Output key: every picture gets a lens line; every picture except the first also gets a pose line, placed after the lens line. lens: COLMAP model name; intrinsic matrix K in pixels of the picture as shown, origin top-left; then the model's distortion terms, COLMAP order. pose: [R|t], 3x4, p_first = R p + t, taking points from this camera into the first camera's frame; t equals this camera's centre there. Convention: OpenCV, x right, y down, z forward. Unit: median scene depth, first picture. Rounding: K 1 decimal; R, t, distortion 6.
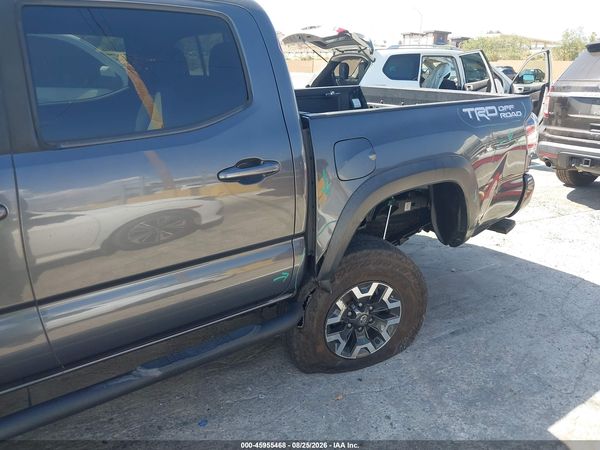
lens RADIAL K [[483.1, 0, 323.0], [0, 483.1, 224.0], [0, 0, 1]] dist [0.043135, -0.005563]
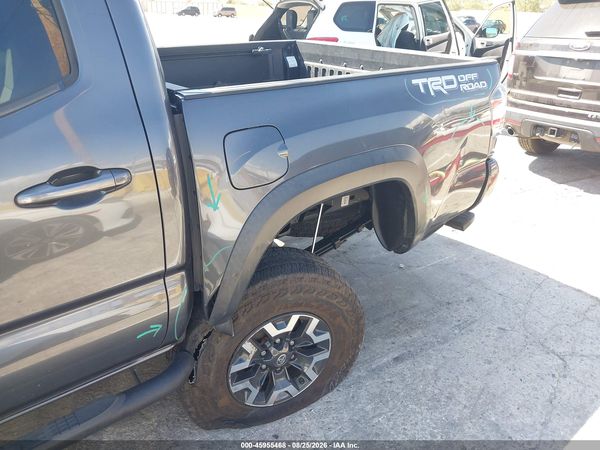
lens RADIAL K [[484.9, 0, 315.2], [0, 484.9, 234.7], [0, 0, 1]] dist [0.024418, -0.006926]
pose [[0.997790, -0.012993, 0.065170, 0.078177], [0.005564, 0.993592, 0.112891, -0.077331], [-0.066219, -0.112279, 0.991468, 0.215593]]
